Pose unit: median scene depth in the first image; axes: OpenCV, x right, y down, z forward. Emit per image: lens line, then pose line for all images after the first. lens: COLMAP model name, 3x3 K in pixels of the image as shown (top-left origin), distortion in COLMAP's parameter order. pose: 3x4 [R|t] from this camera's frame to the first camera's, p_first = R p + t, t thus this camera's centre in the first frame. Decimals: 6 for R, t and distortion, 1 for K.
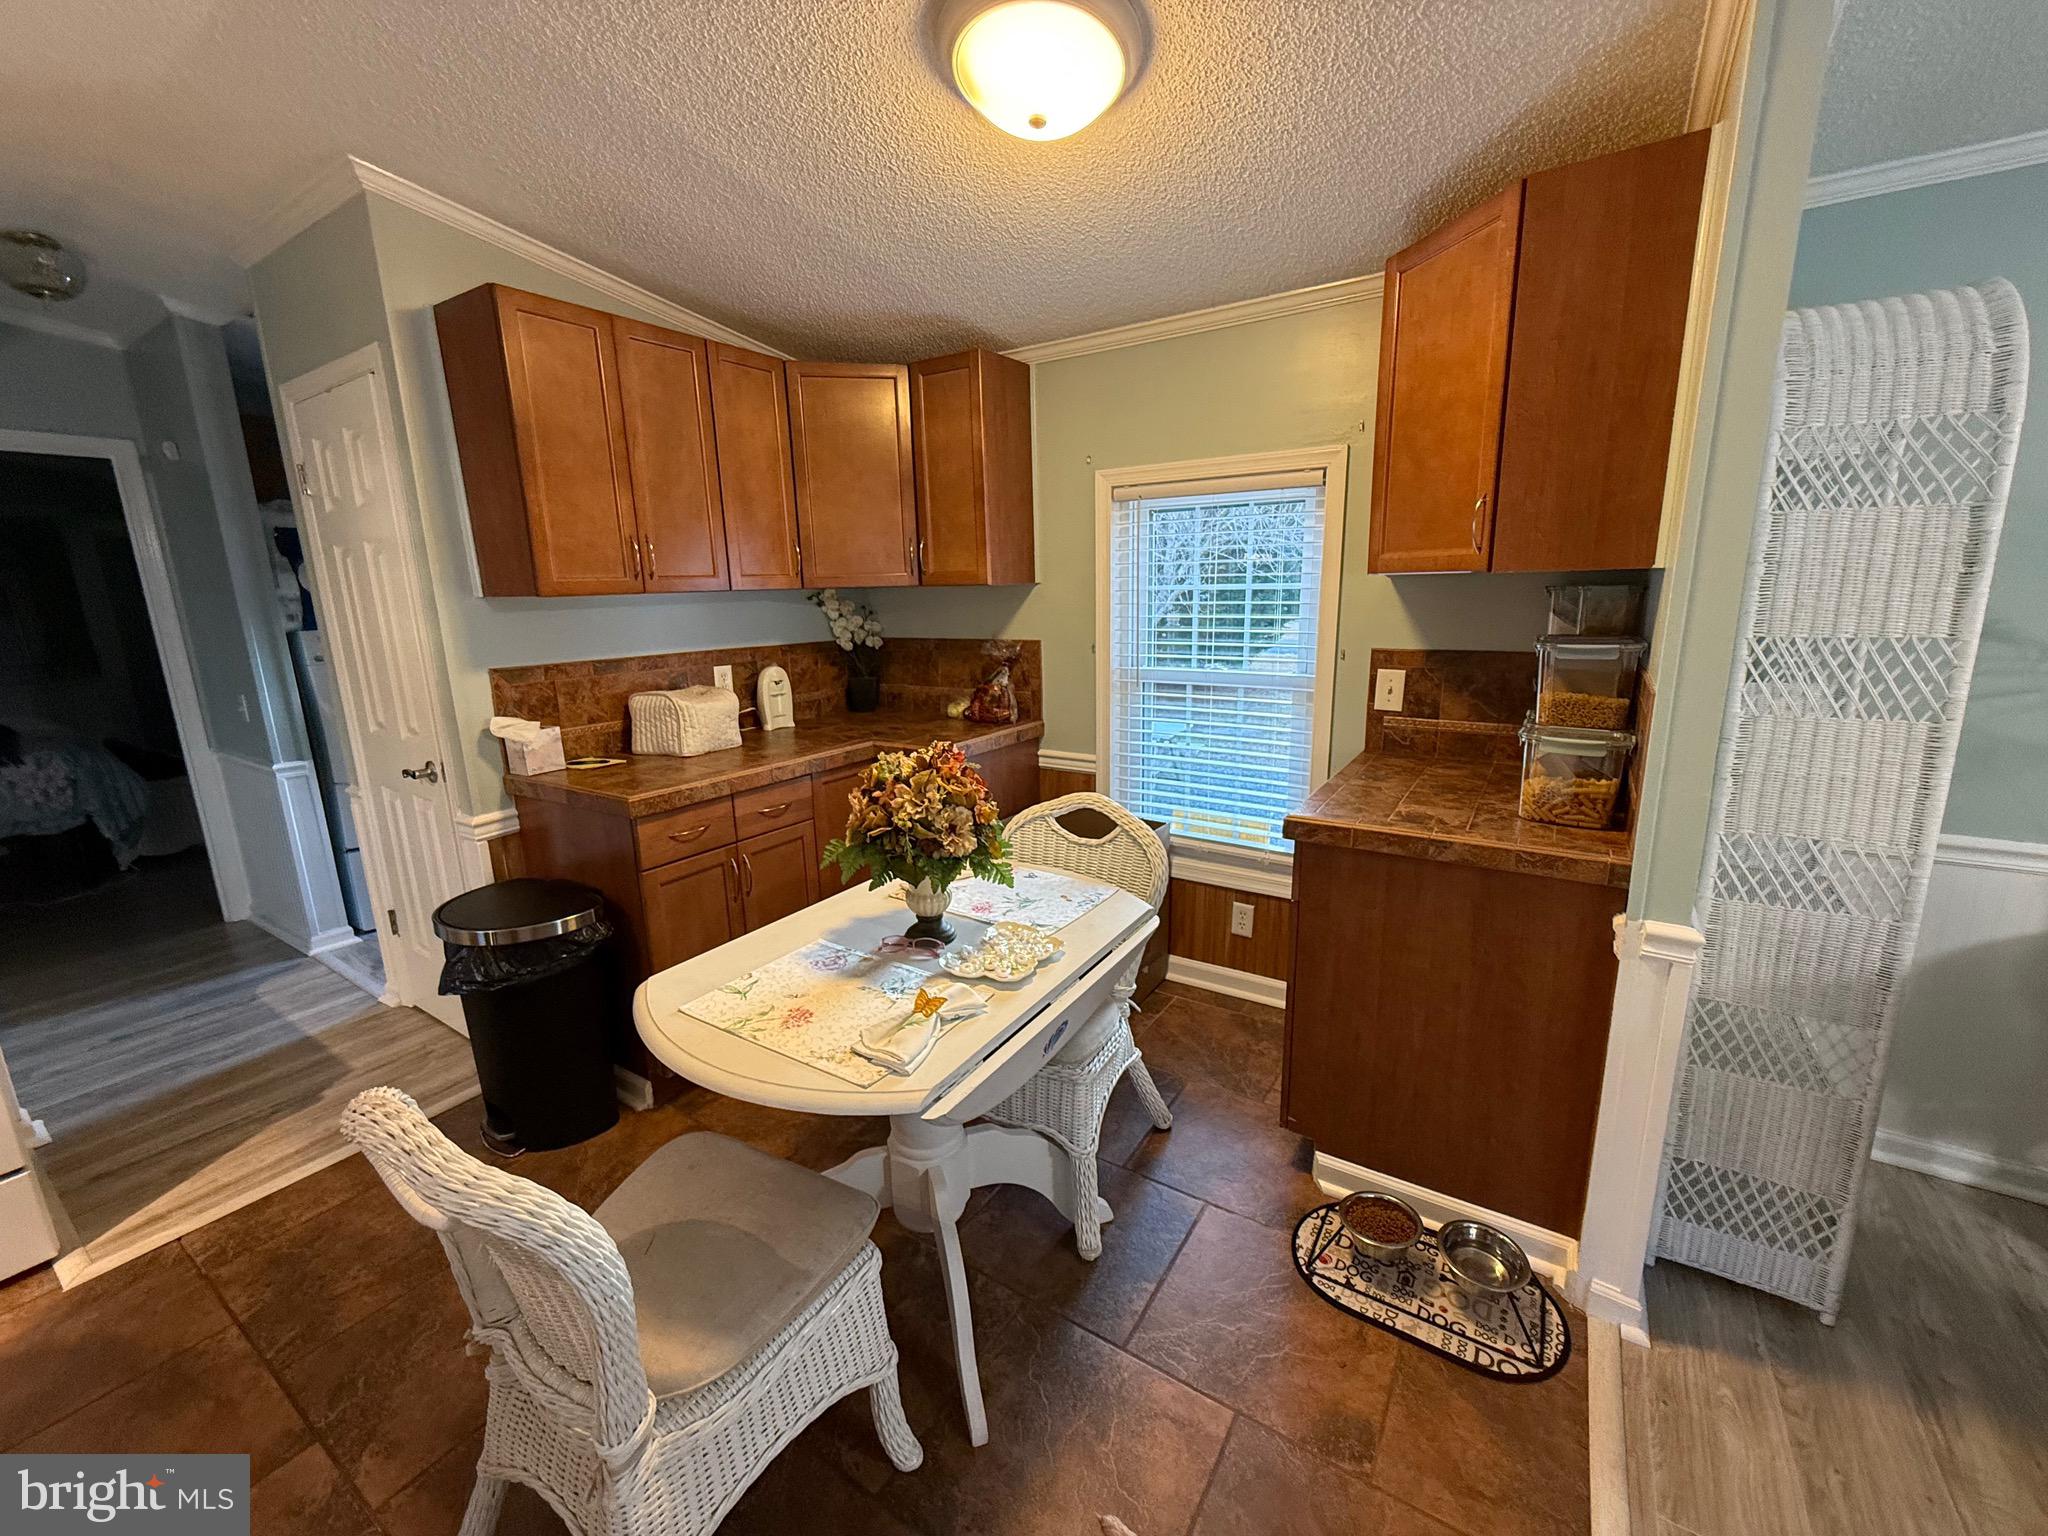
lens RADIAL K [[816.4, 0, 1027.2], [0, 816.4, 765.8], [0, 0, 1]] dist [0.000302, -0.000030]
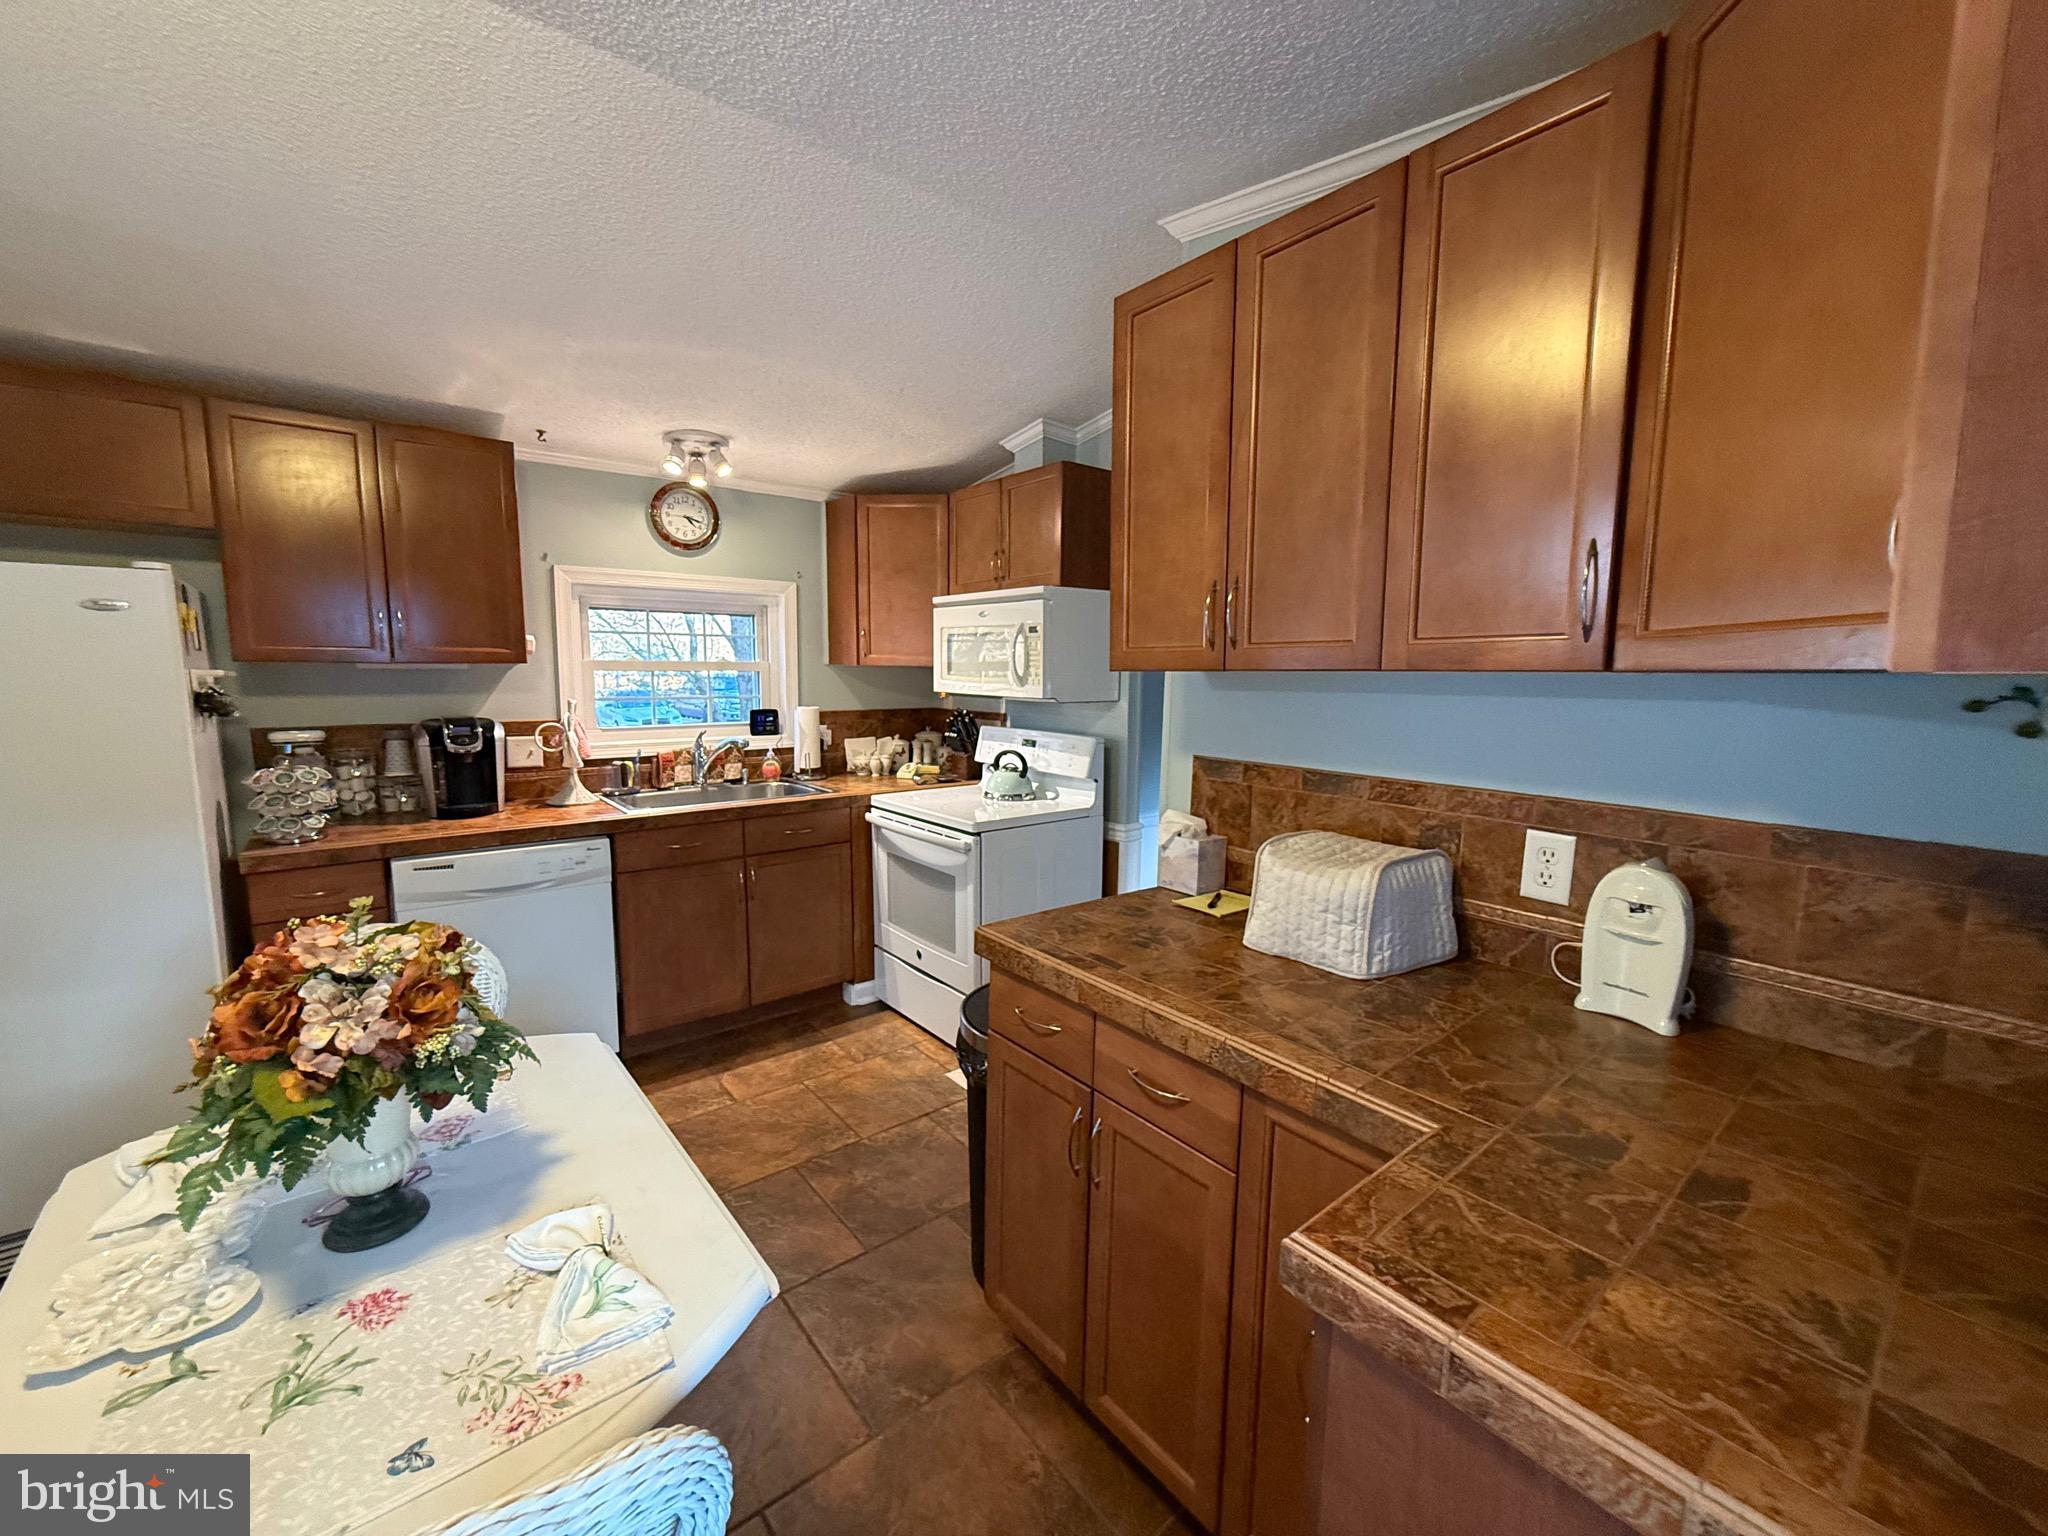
lens RADIAL K [[815.9, 0, 1026.5], [0, 815.9, 766.6], [0, 0, 1]] dist [0.000421, -0.000188]
pose [[-0.309935, 0.133435, -0.941347, 0.178676], [-0.210027, 0.956033, 0.204668, -0.236204], [0.927270, 0.261142, -0.268284, 1.042056]]
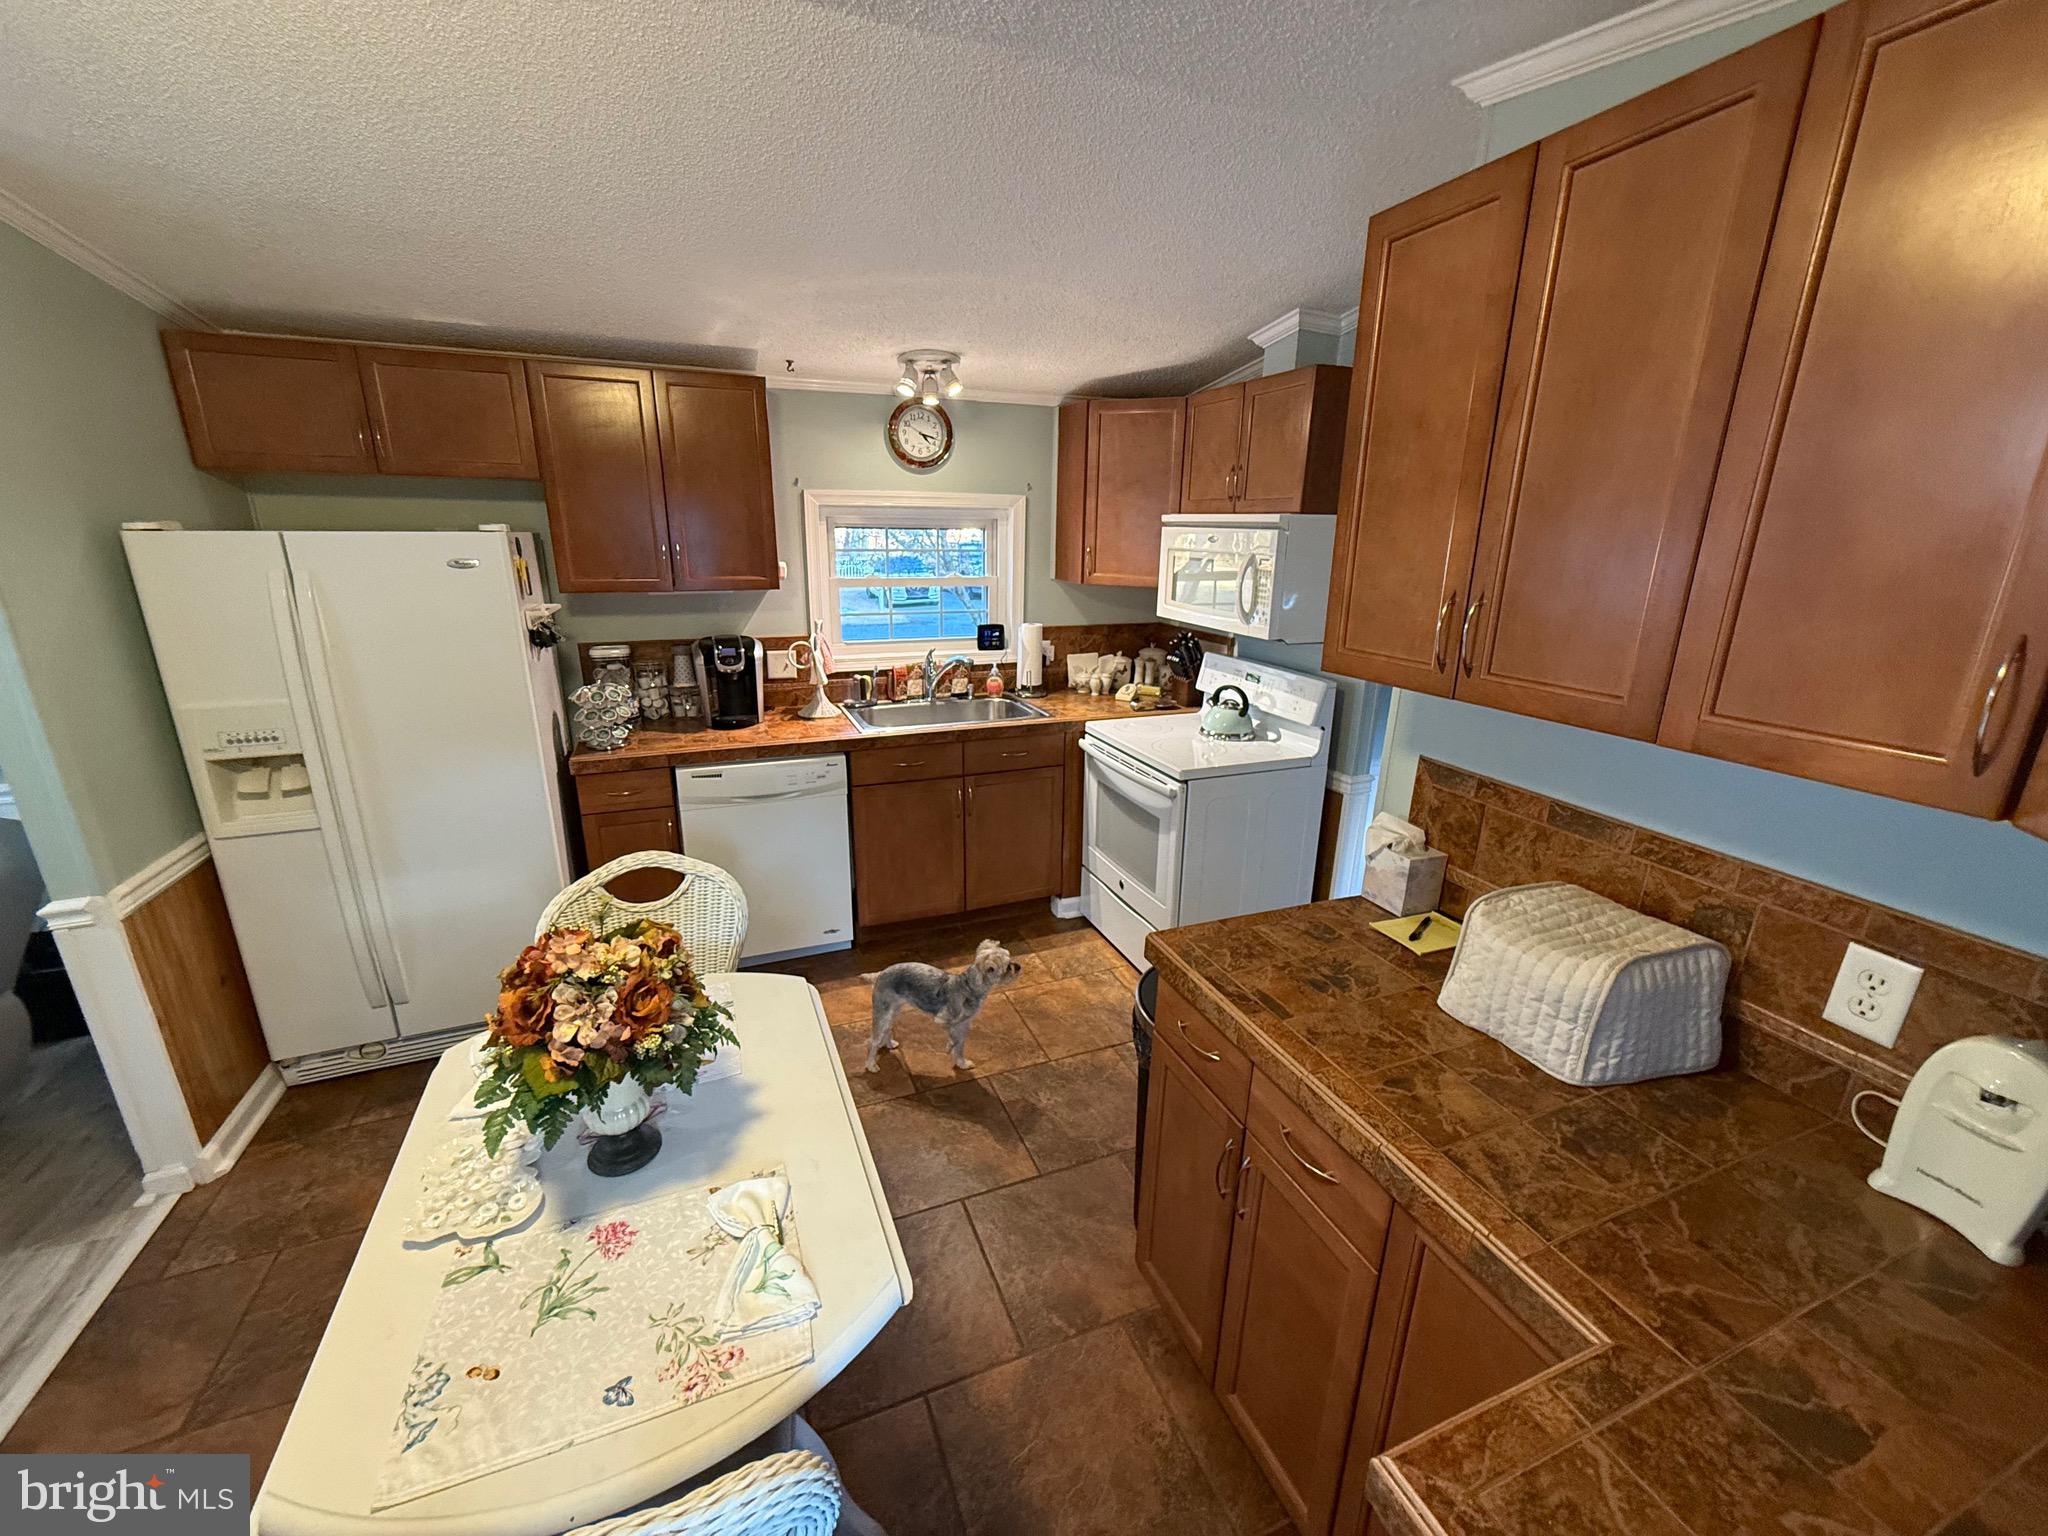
lens RADIAL K [[816.4, 0, 1027.2], [0, 816.4, 765.8], [0, 0, 1]] dist [0.000302, -0.000030]
pose [[-0.577463, 0.244524, -0.778938, 0.118289], [-0.179595, 0.892676, 0.413371, -0.341704], [0.796419, 0.378599, -0.471572, 1.041920]]
